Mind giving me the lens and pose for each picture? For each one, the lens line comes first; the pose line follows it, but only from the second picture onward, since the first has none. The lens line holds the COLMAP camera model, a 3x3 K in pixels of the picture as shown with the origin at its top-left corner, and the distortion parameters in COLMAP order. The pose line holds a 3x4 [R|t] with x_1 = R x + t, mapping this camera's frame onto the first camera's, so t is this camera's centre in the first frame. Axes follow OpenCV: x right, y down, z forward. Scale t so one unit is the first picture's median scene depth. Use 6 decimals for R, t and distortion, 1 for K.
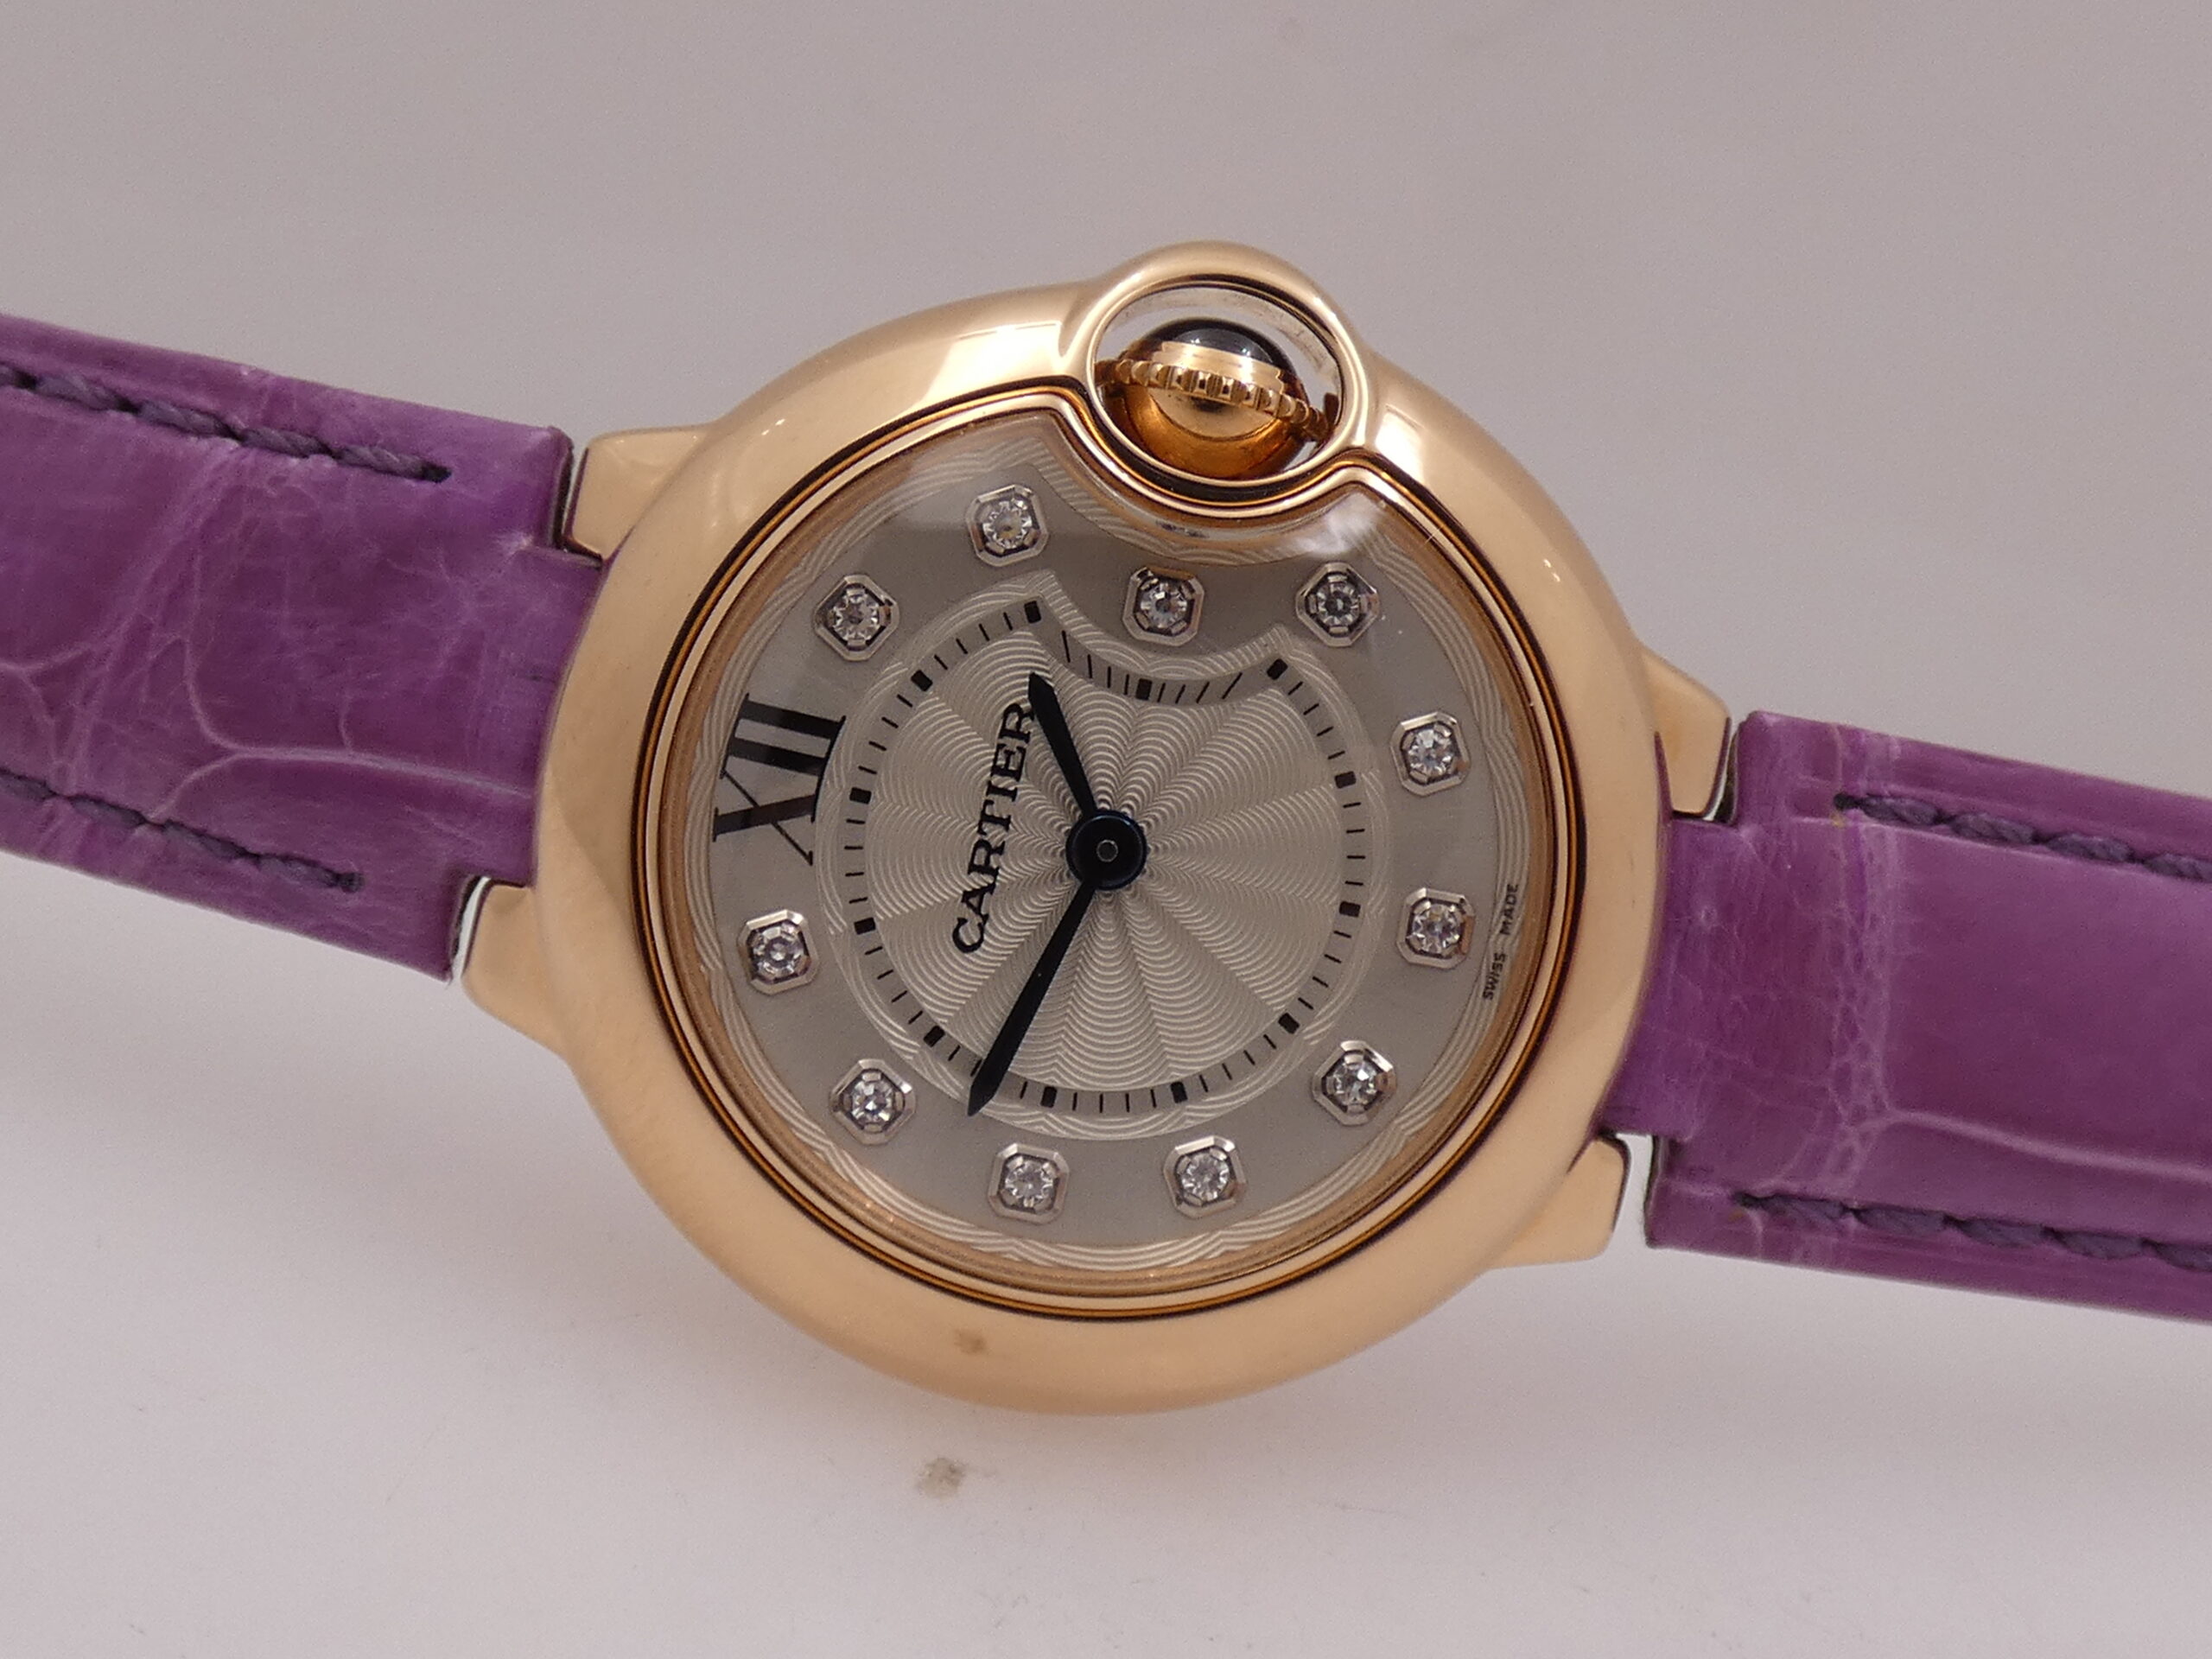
lens RADIAL K [[3224.7, 0, 1106.1], [0, 3224.7, 889.1], [0, 0, 1]] dist [0.094364, 0.041650]
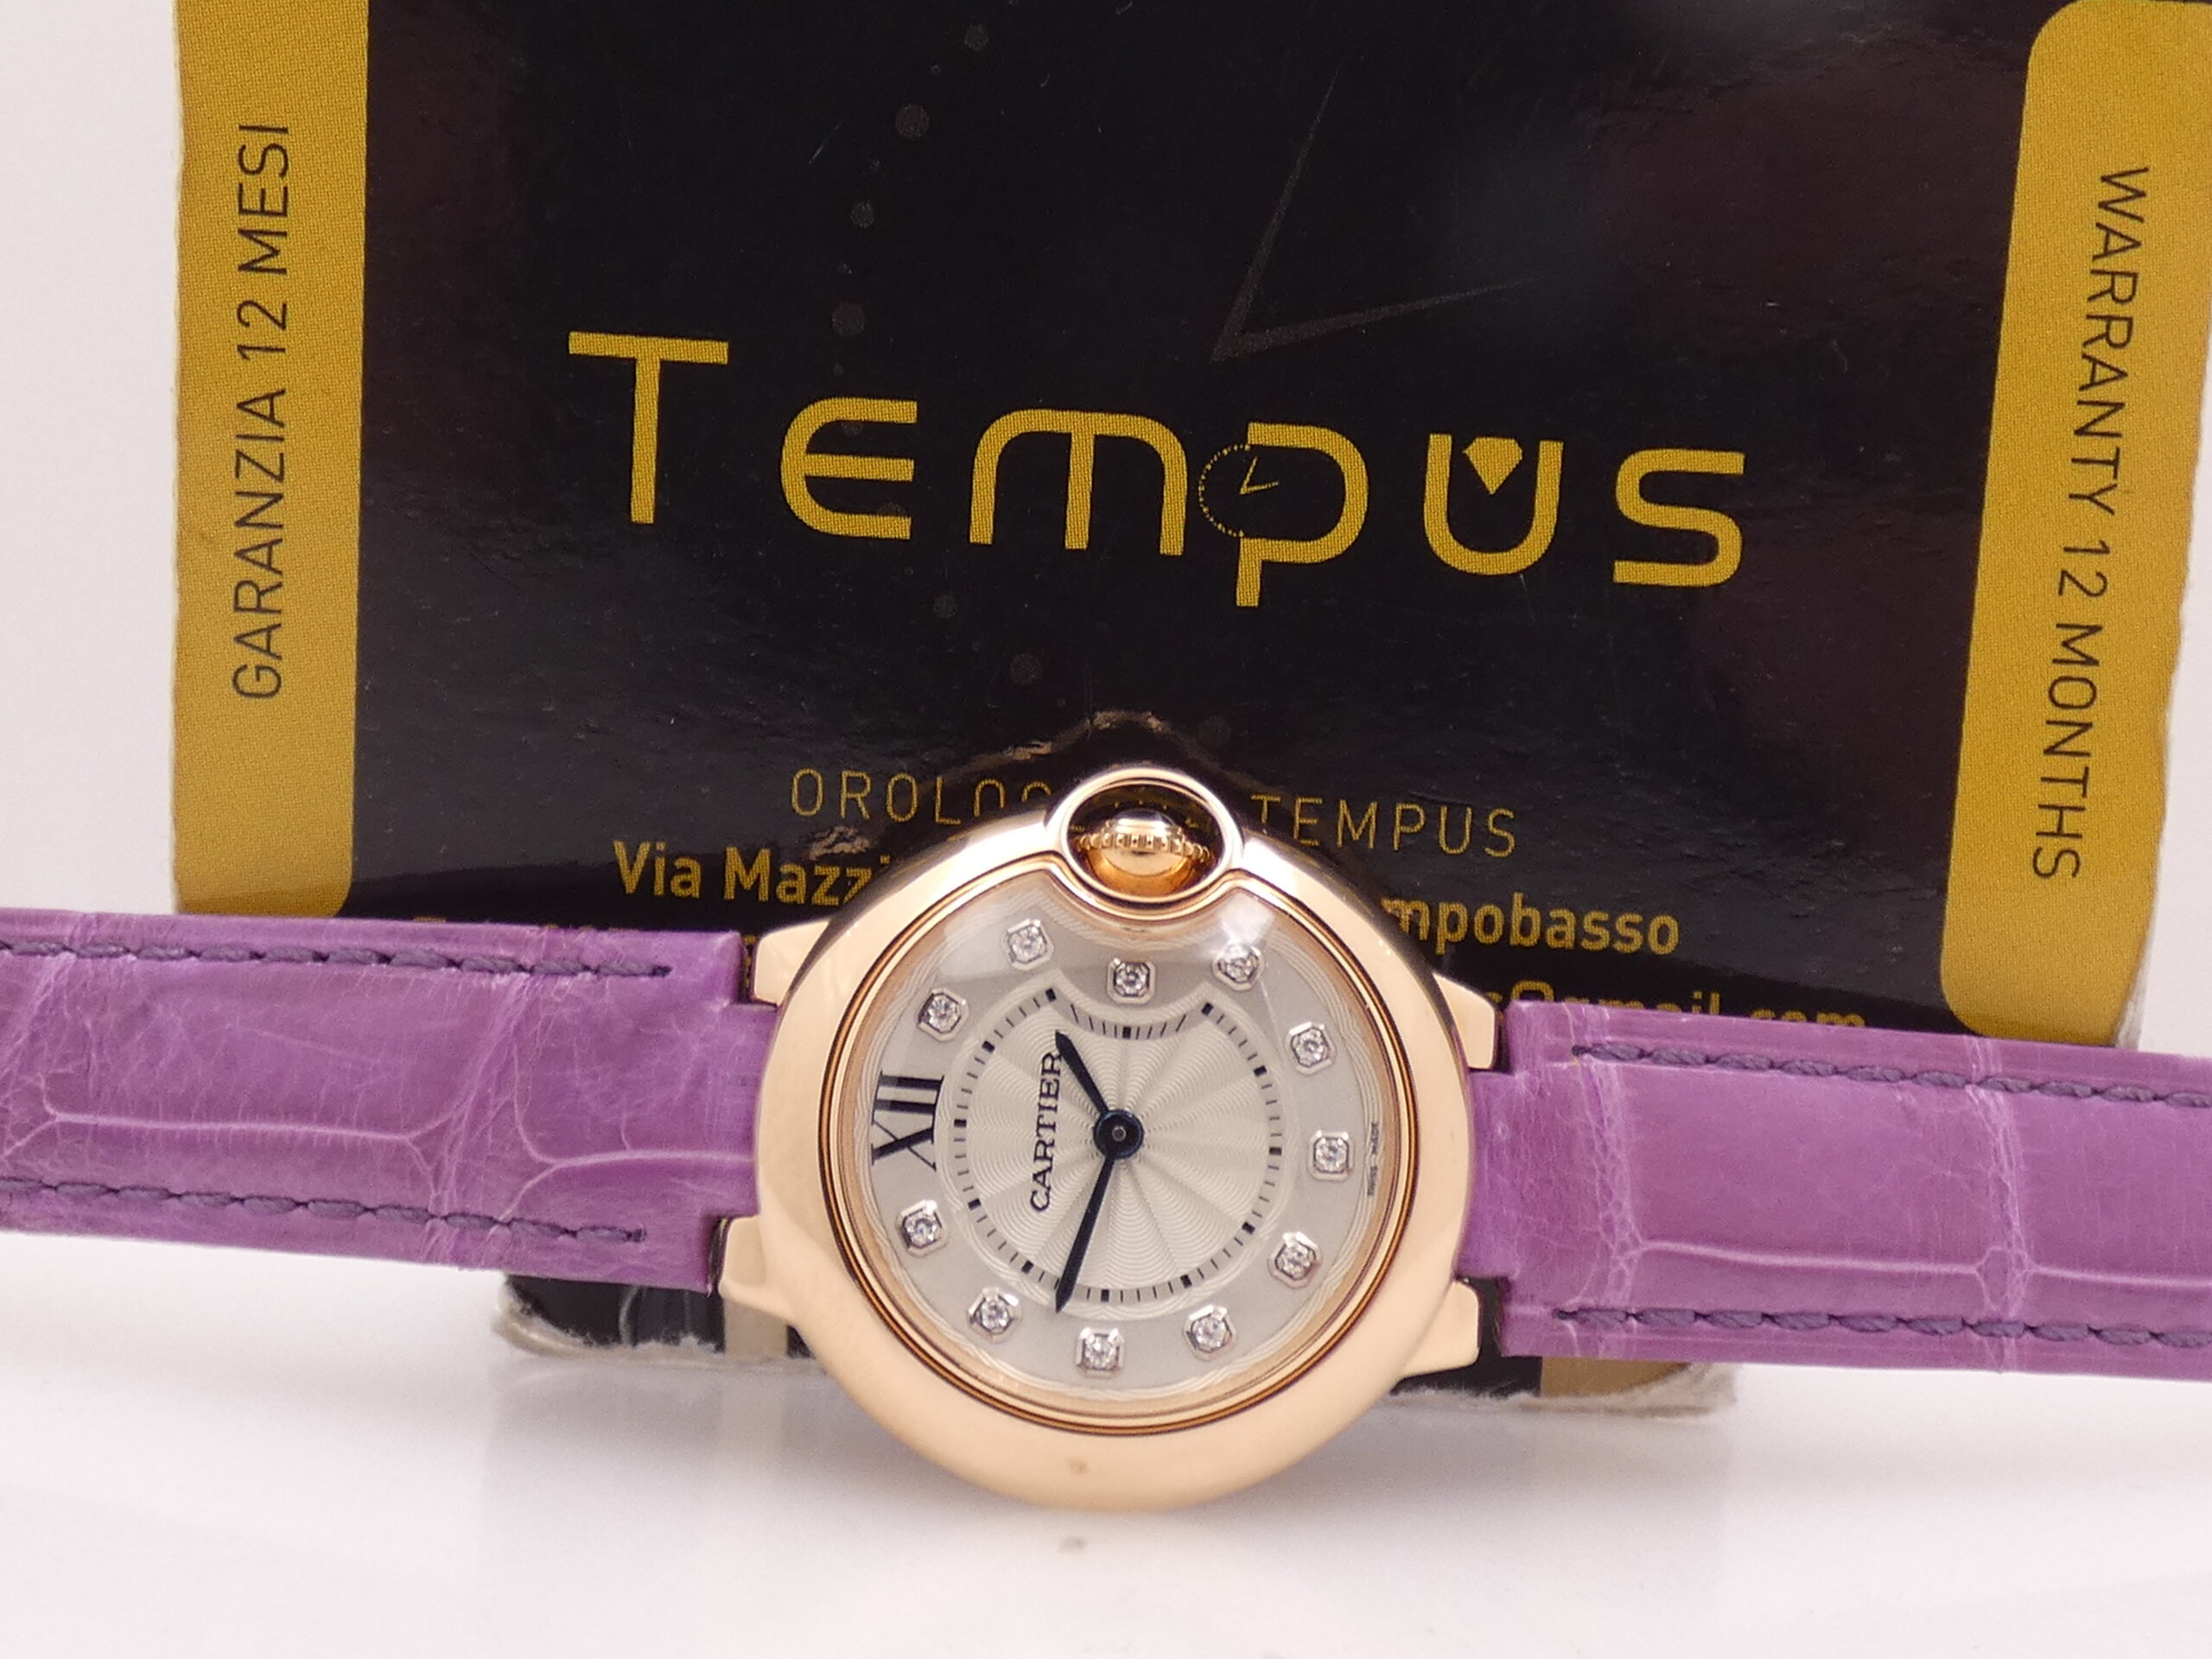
lens RADIAL K [[3224.7, 0, 1106.1], [0, 3224.7, 889.1], [0, 0, 1]] dist [0.094364, 0.041650]
pose [[0.989389, -0.141132, 0.034525, -0.043335], [0.145050, 0.973185, -0.178526, 0.151974], [-0.008403, 0.181640, 0.983329, -0.580799]]
